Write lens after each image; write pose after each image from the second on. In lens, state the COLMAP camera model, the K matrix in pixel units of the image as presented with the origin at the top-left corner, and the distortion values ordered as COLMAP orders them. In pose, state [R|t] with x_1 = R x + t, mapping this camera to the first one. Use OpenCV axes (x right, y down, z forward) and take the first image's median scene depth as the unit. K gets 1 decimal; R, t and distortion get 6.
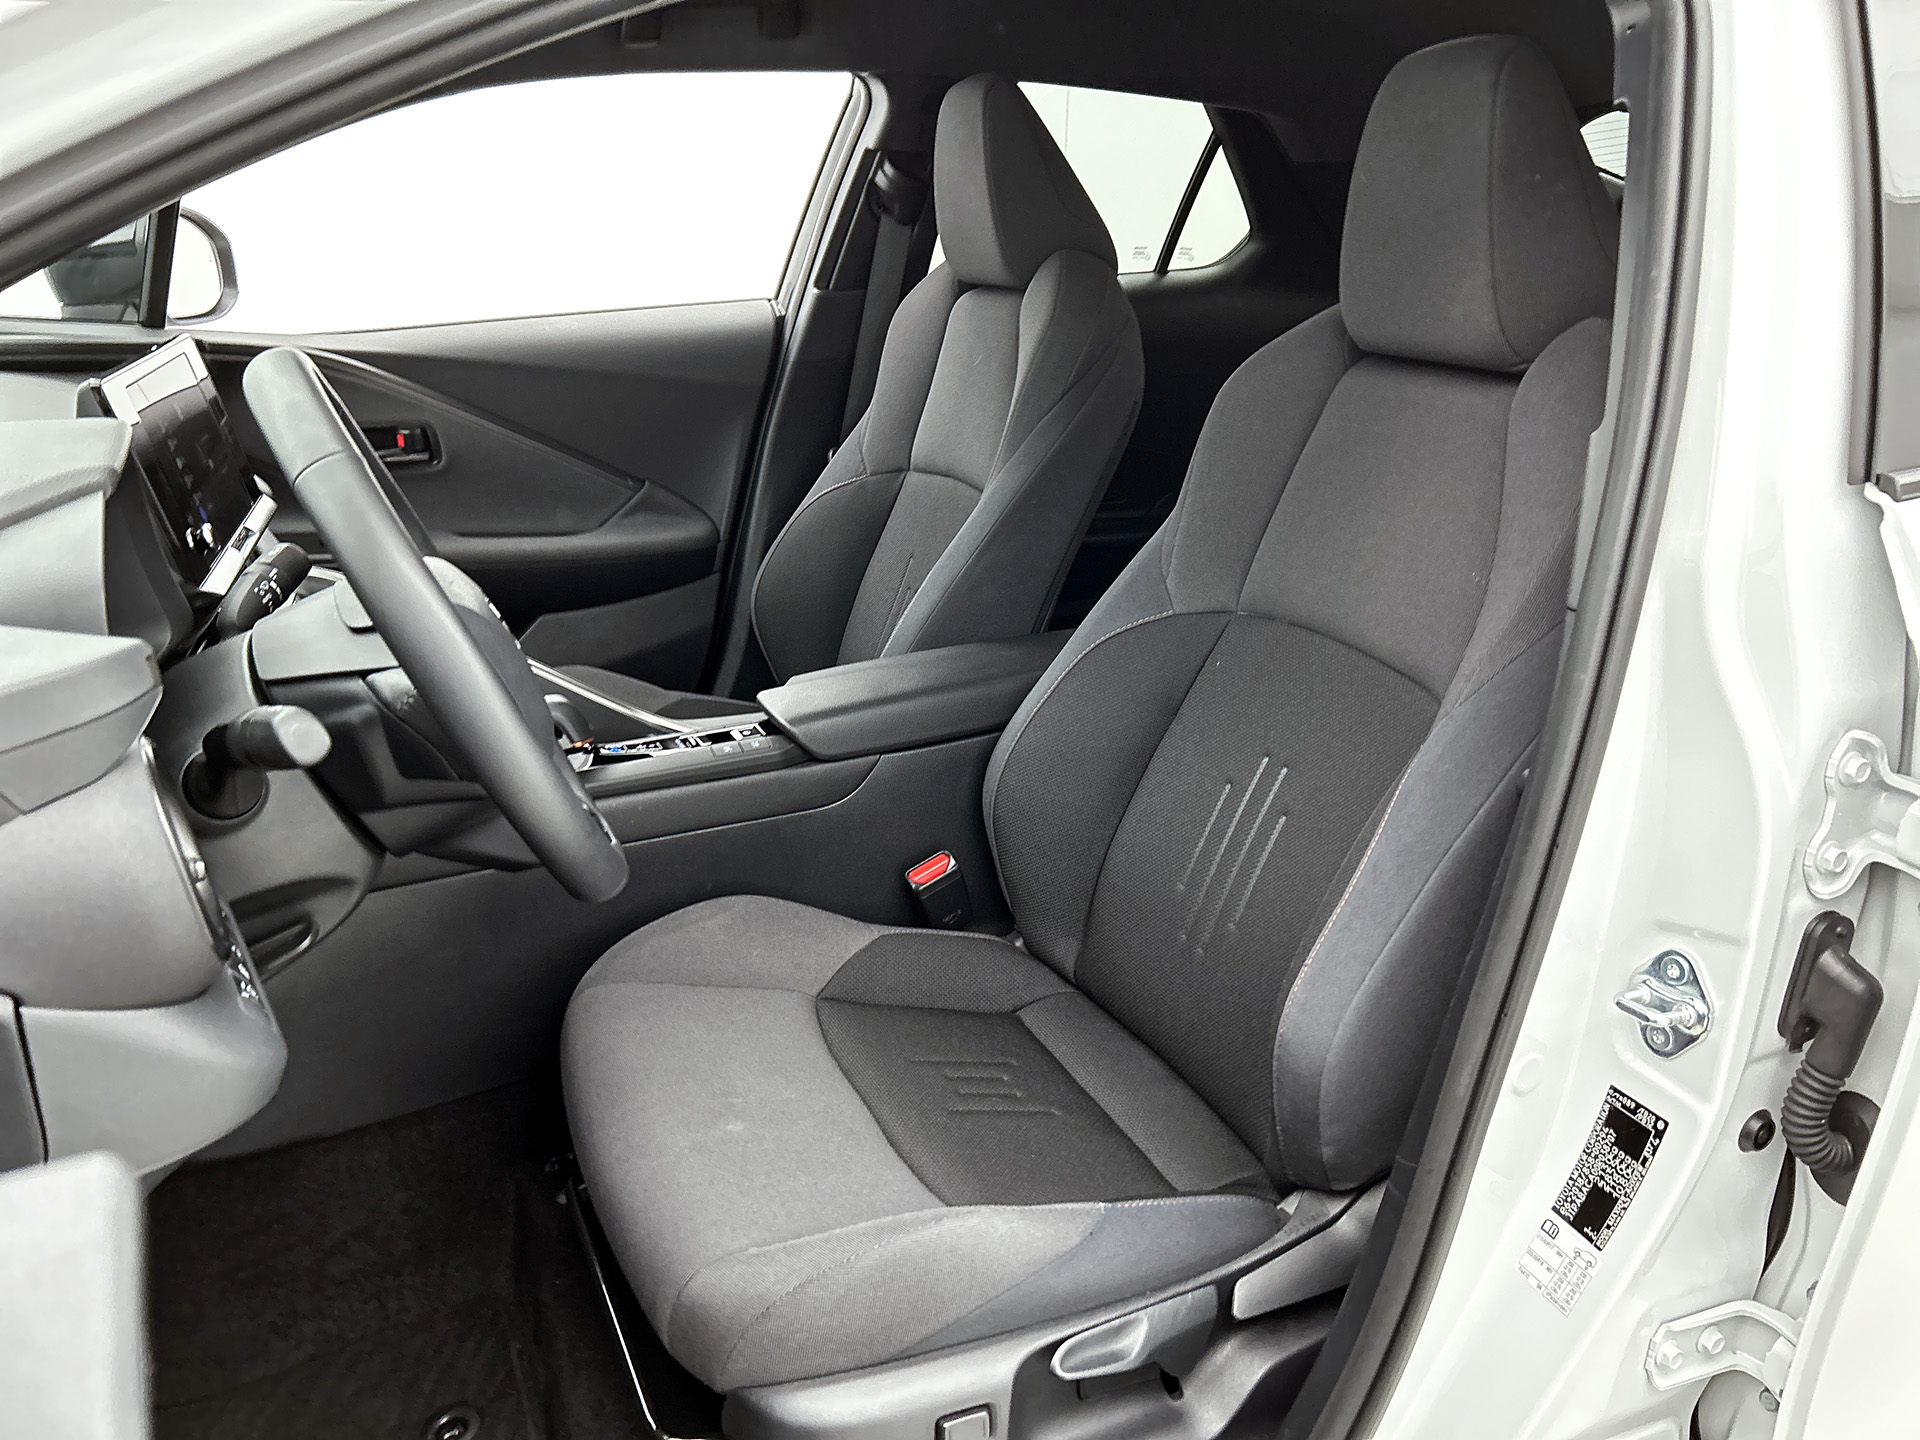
lens RADIAL K [[1466.5, 0, 974.6], [0, 1466.5, 730.9], [0, 0, 1]] dist [0.031399, -0.028391]
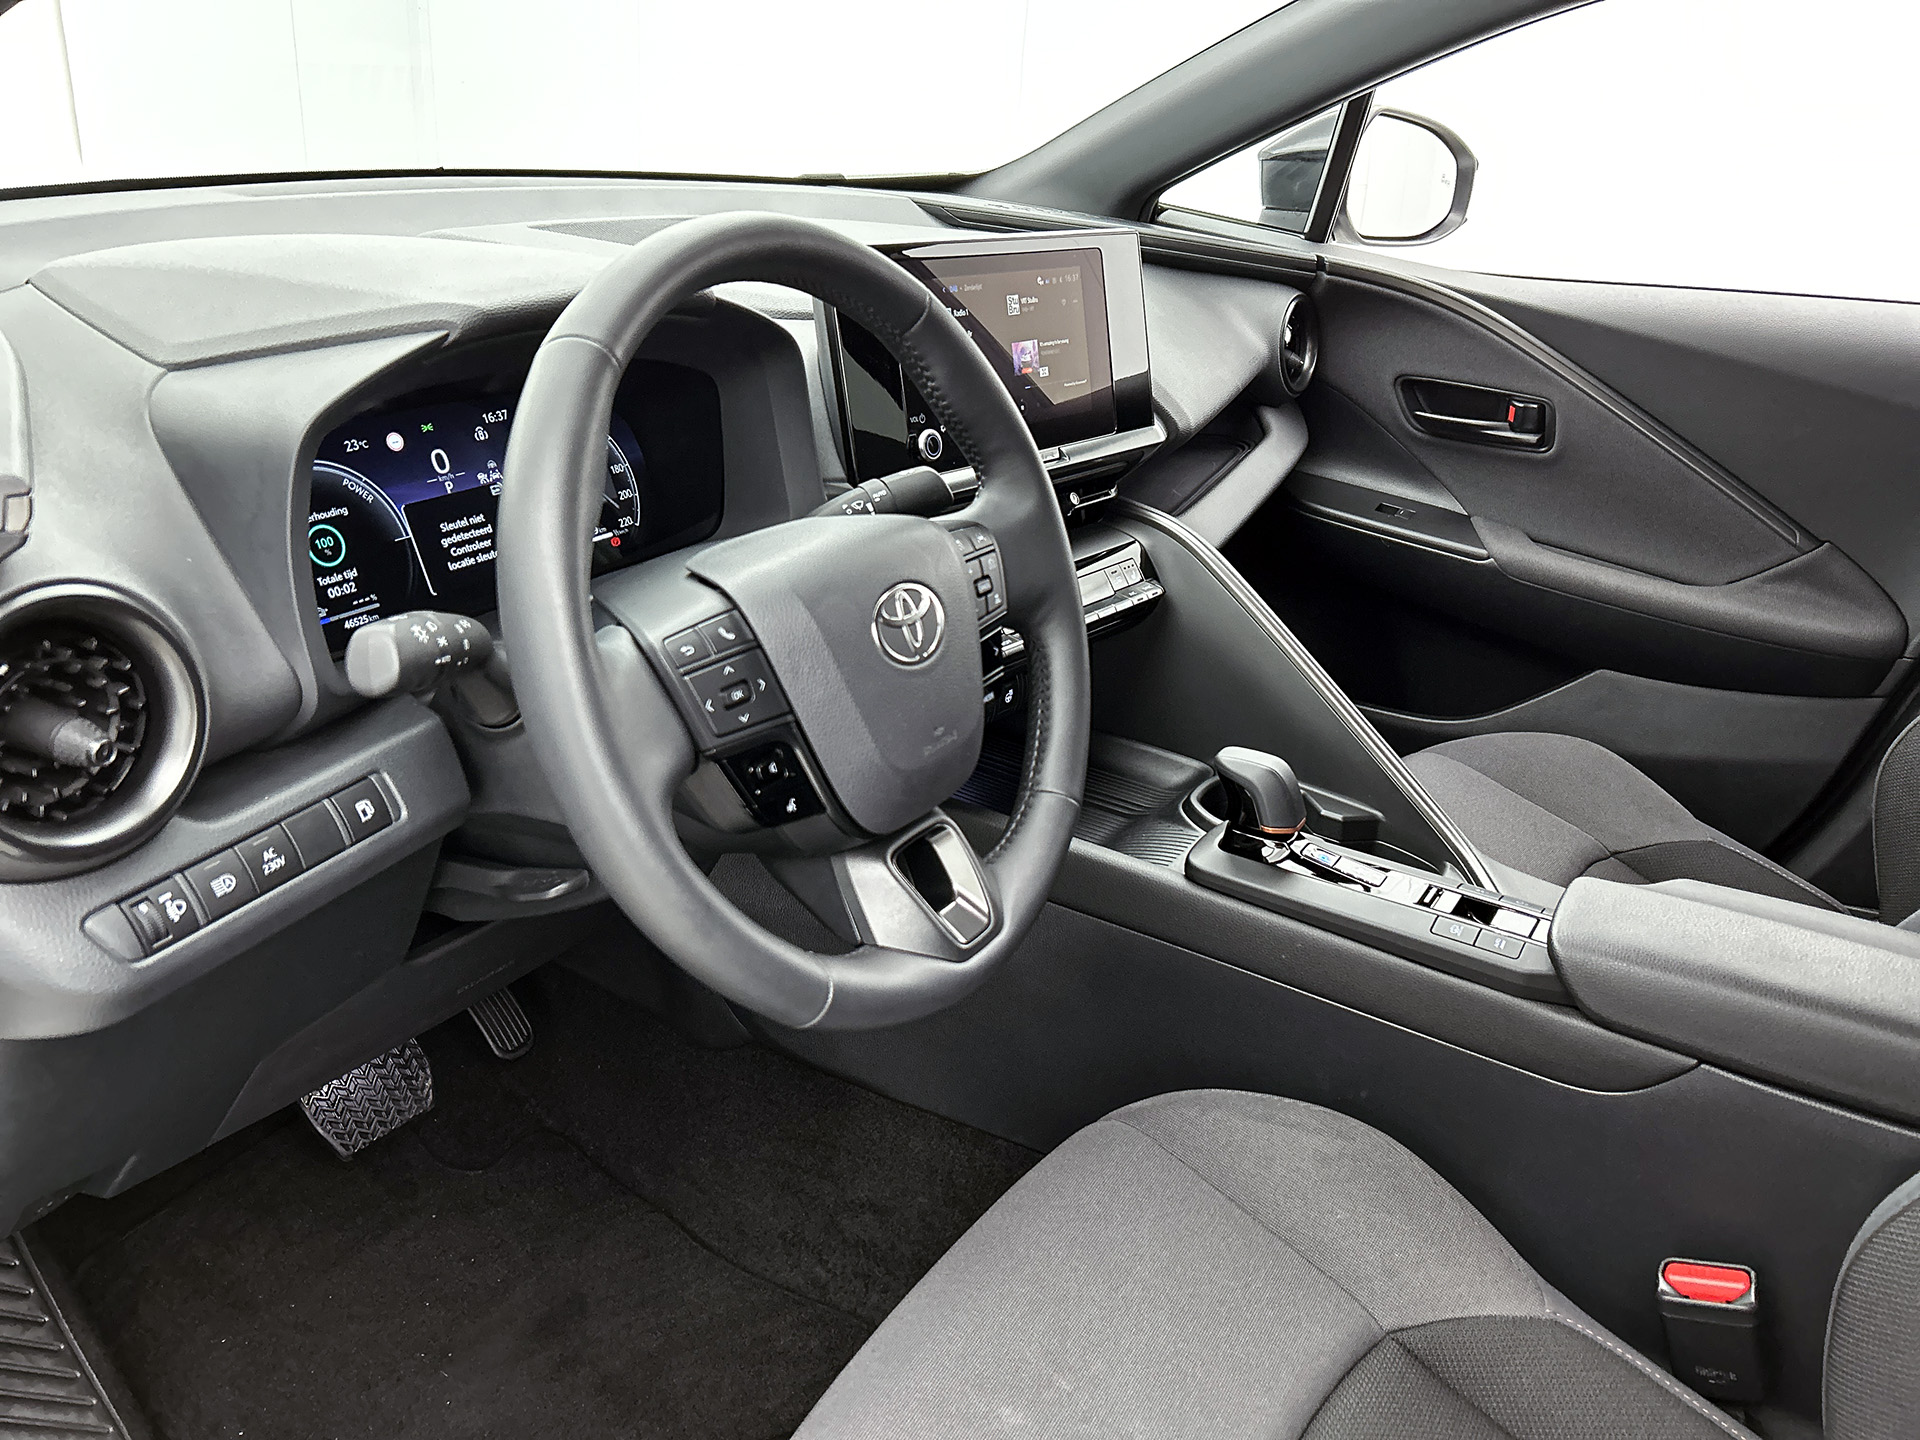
lens RADIAL K [[1466.5, 0, 966.8], [0, 1466.5, 717.6], [0, 0, 1]] dist [0.031399, -0.028391]
pose [[0.539819, 0.363760, -0.759127, 0.132741], [-0.352953, 0.916519, 0.188193, -0.088361], [0.764212, 0.166346, 0.623145, 0.281499]]
